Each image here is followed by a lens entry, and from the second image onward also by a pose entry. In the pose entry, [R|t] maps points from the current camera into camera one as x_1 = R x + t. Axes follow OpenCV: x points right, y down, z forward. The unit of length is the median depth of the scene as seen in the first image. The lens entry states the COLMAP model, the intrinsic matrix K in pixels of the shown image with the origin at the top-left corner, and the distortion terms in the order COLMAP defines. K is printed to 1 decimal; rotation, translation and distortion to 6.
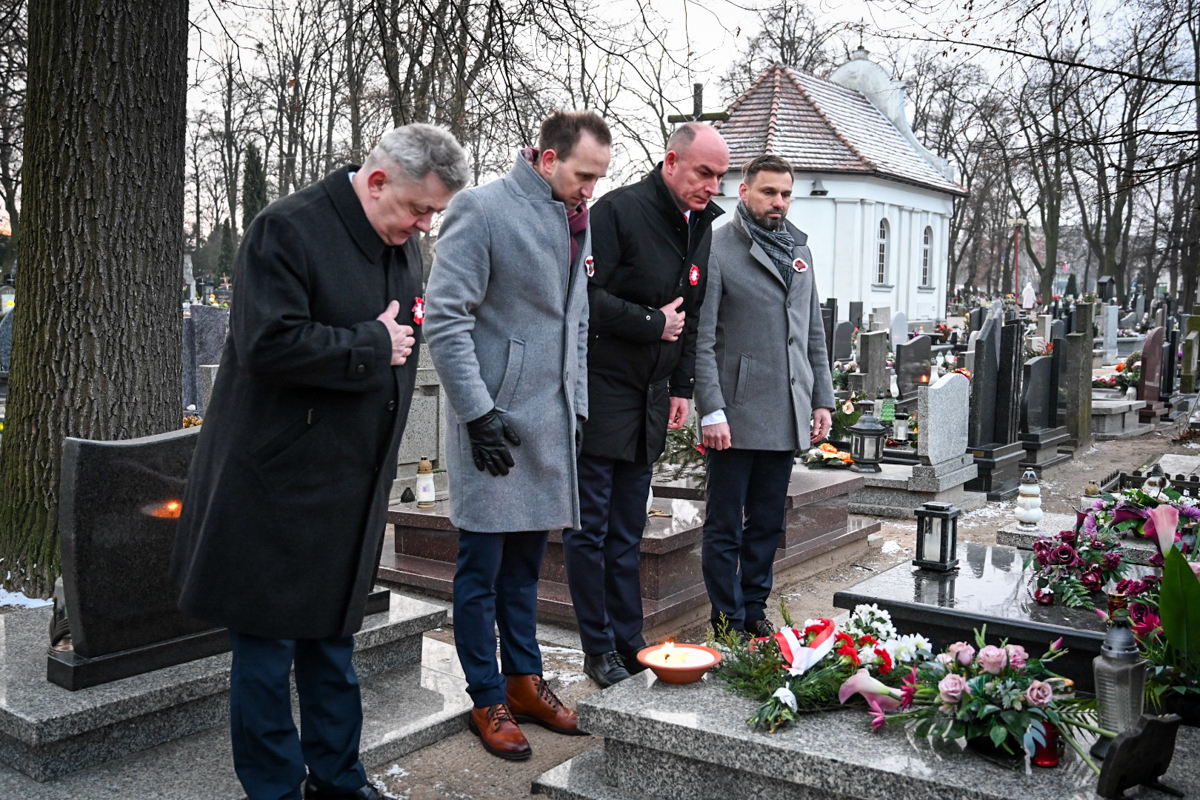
lens RADIAL K [[1283.4, 0, 604.4], [0, 1283.4, 399.3], [0, 0, 1]] dist [0.010527, 0.000000]
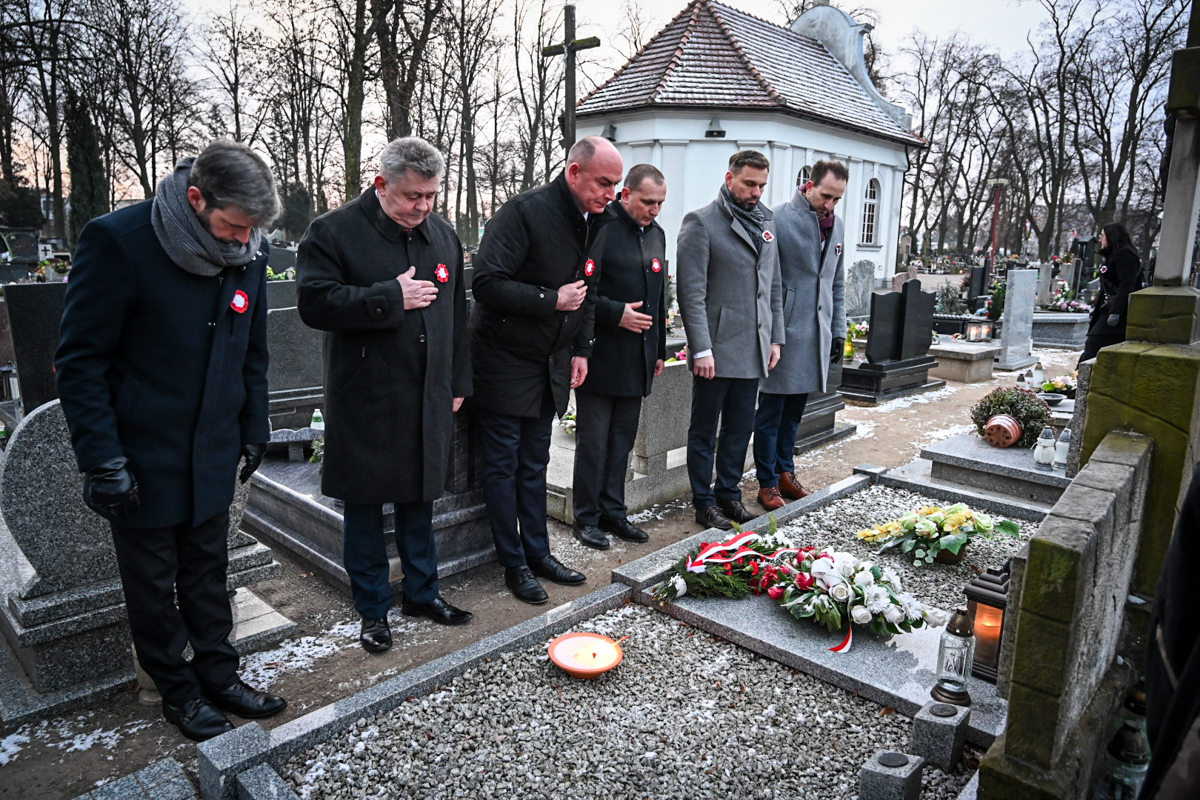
lens RADIAL K [[786.9, 0, 598.5], [0, 786.9, 406.5], [0, 0, 1]] dist [-0.018221, -0.000291]
pose [[0.978315, 0.043239, -0.202559, 0.201755], [-0.020420, 0.993338, 0.113418, -0.034229], [0.206113, -0.106822, 0.972680, 0.433792]]
